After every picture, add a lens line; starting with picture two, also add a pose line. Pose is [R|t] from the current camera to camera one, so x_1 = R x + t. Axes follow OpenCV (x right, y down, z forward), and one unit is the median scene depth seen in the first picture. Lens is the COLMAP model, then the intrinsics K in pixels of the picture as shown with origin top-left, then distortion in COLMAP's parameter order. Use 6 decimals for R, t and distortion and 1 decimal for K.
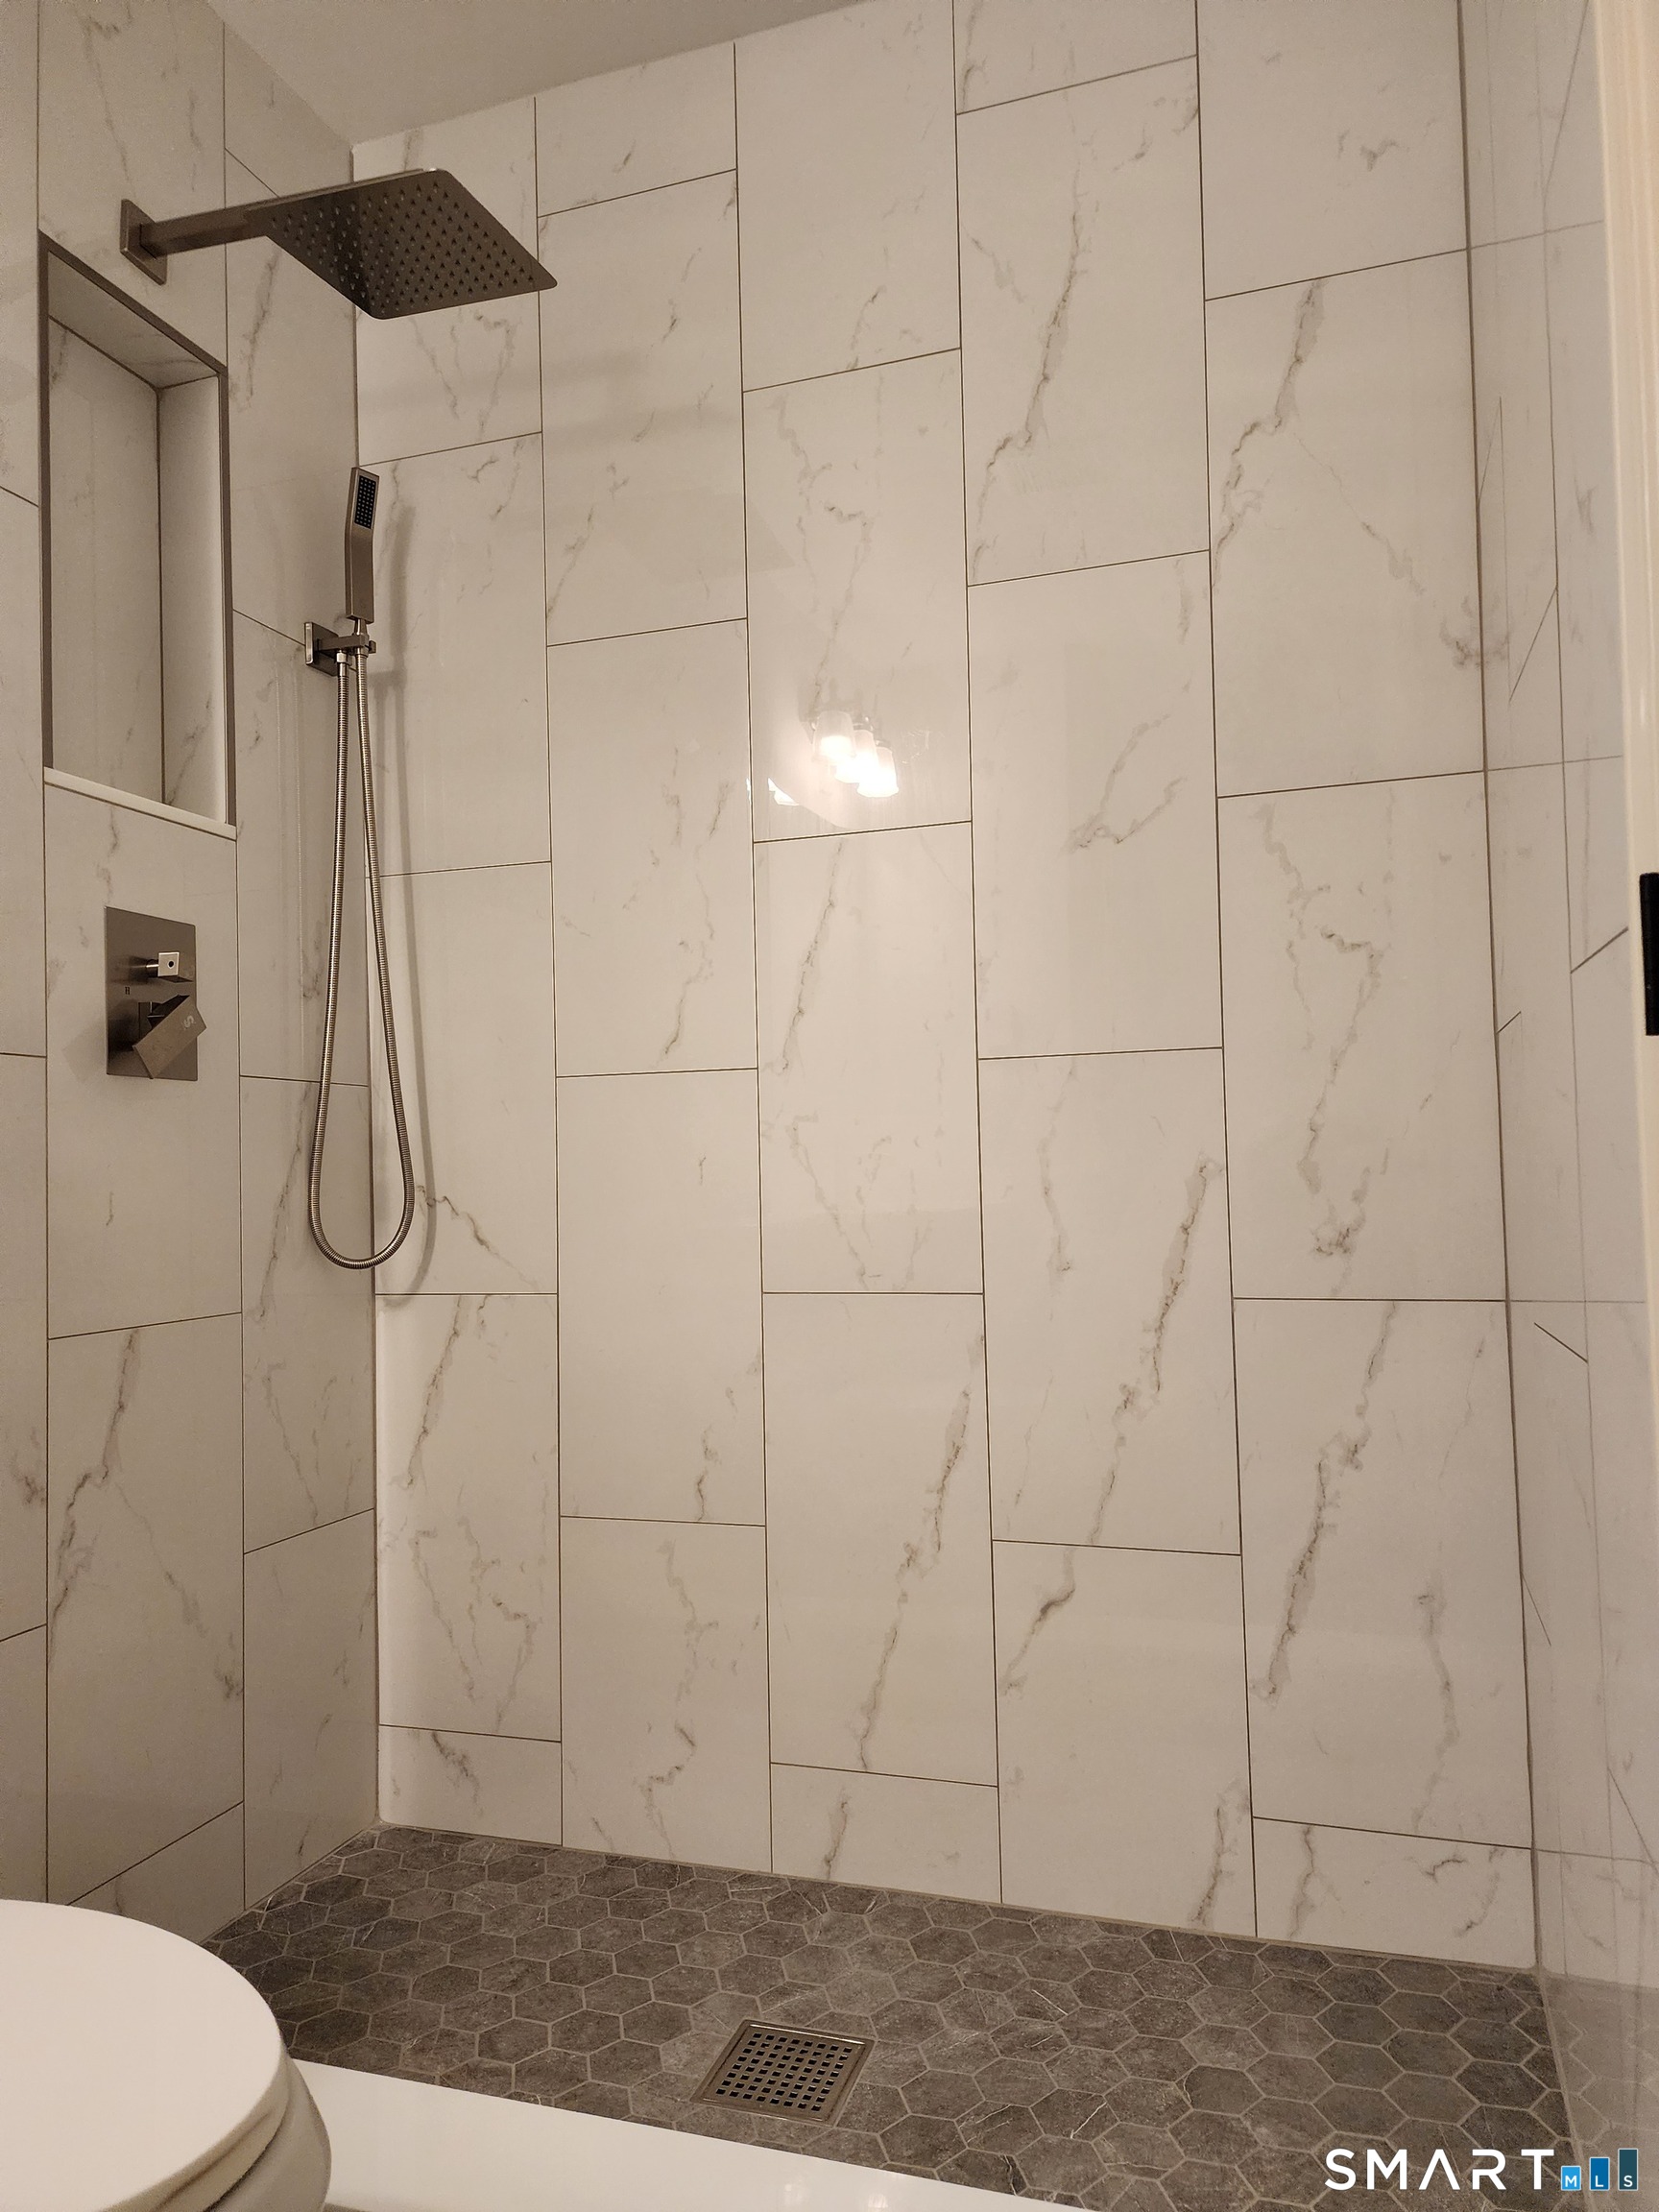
lens RADIAL K [[1474.8, 0, 837.1], [0, 1474.8, 1121.8], [0, 0, 1]] dist [0.073392, -0.057819]
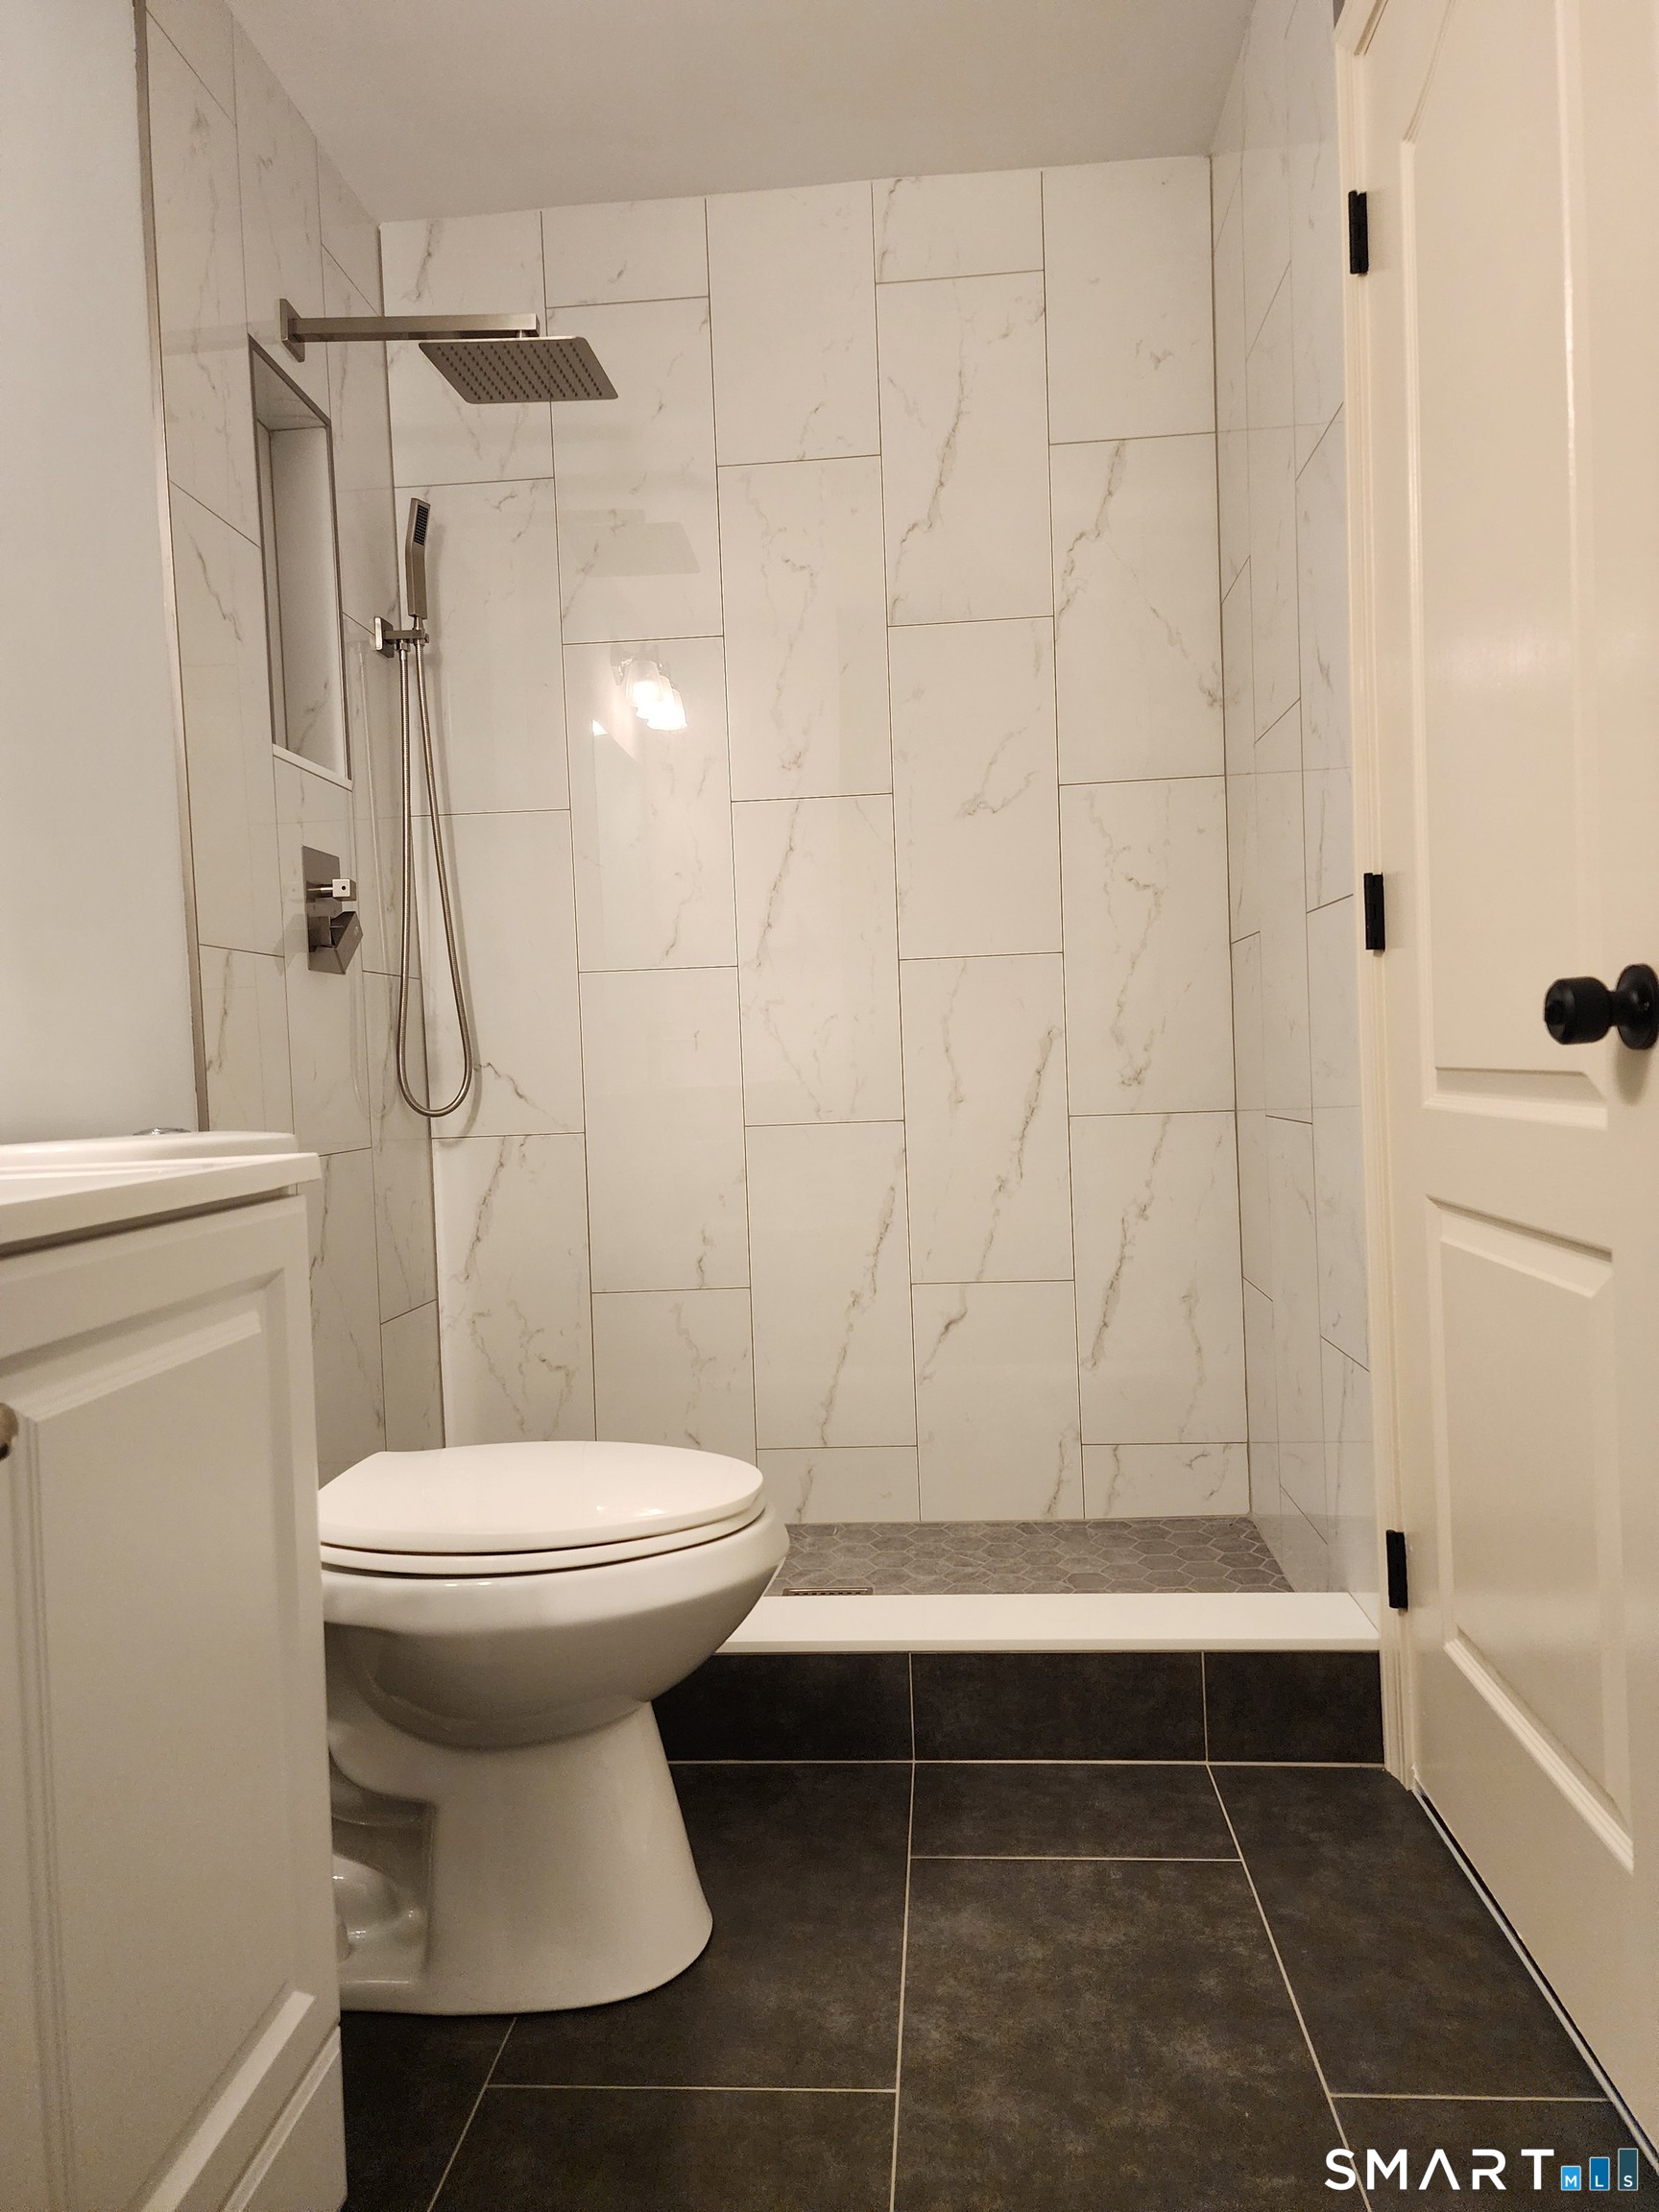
lens RADIAL K [[1466.5, 0, 822.7], [0, 1466.5, 1094.4], [0, 0, 1]] dist [0.112522, -0.110455]
pose [[0.971173, -0.020669, 0.237476, -0.316838], [0.008528, 0.998609, 0.052040, 0.013952], [-0.238221, -0.048515, 0.969998, -0.383744]]
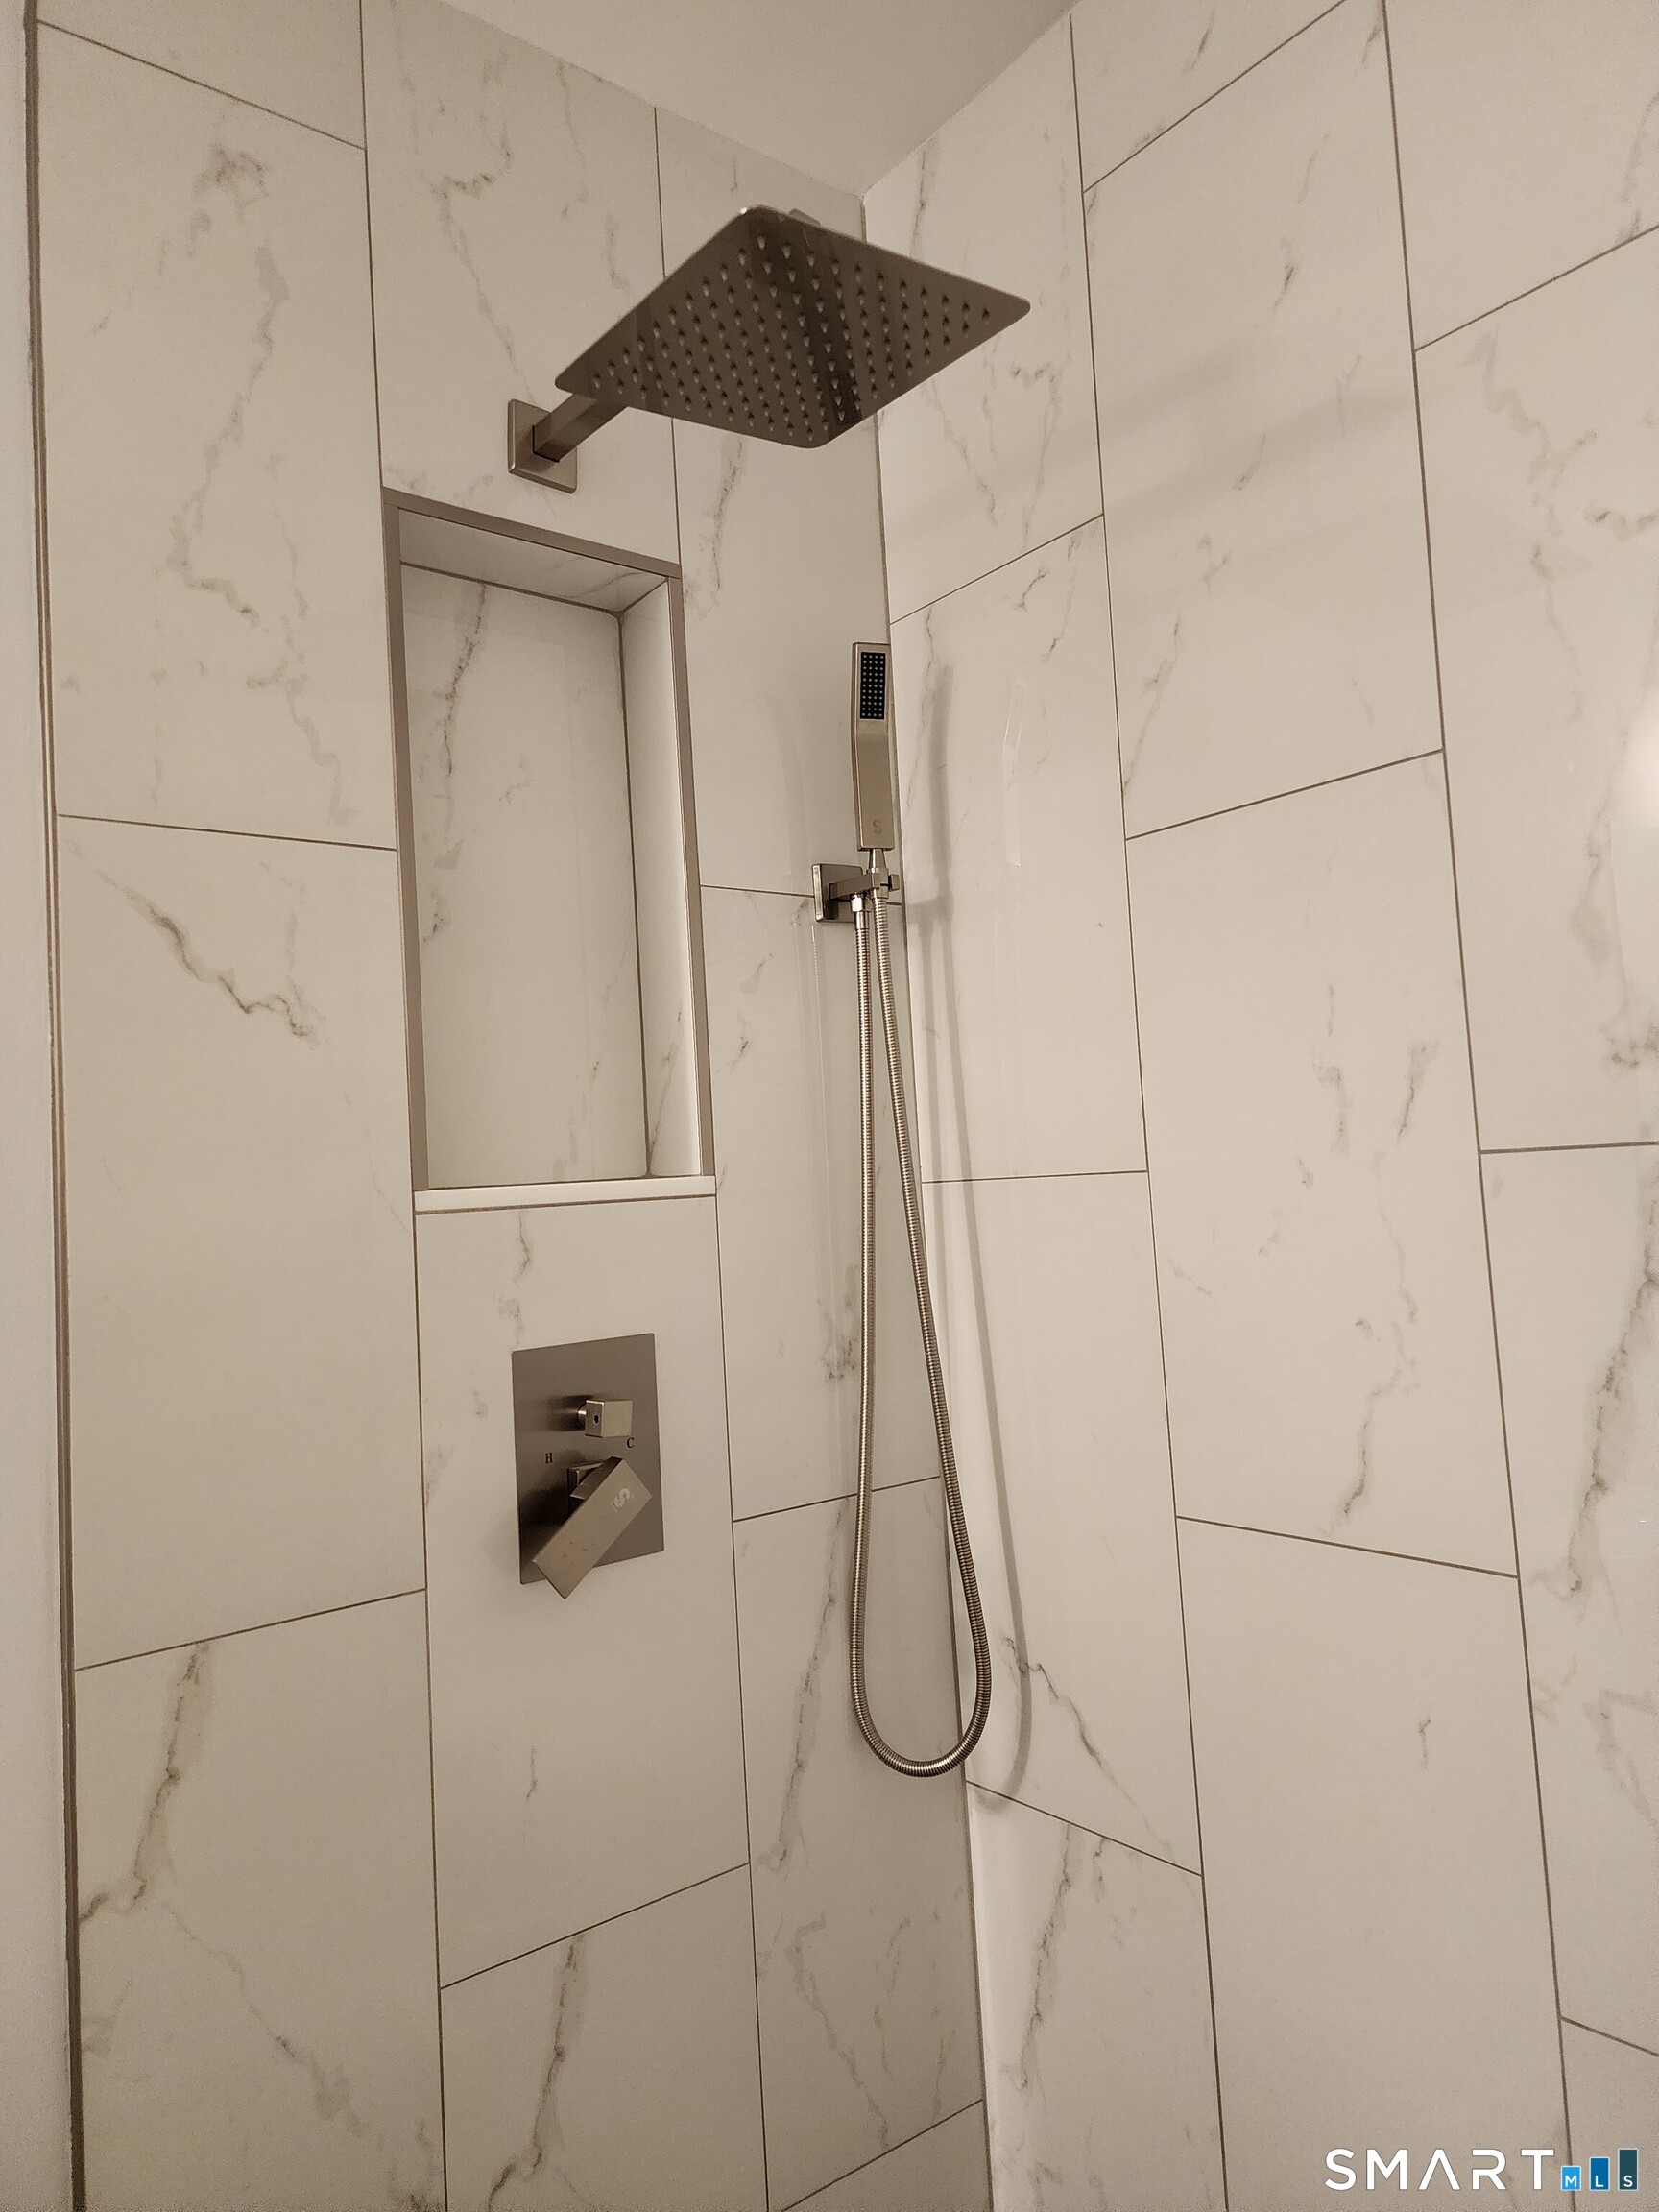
lens RADIAL K [[1477.7, 0, 821.2], [0, 1477.7, 1091.4], [0, 0, 1]] dist [0.068053, -0.055684]
pose [[0.830678, -0.061347, -0.553363, 0.049333], [0.059161, 0.998010, -0.021833, -0.220801], [0.553601, -0.014602, 0.832654, 0.420278]]
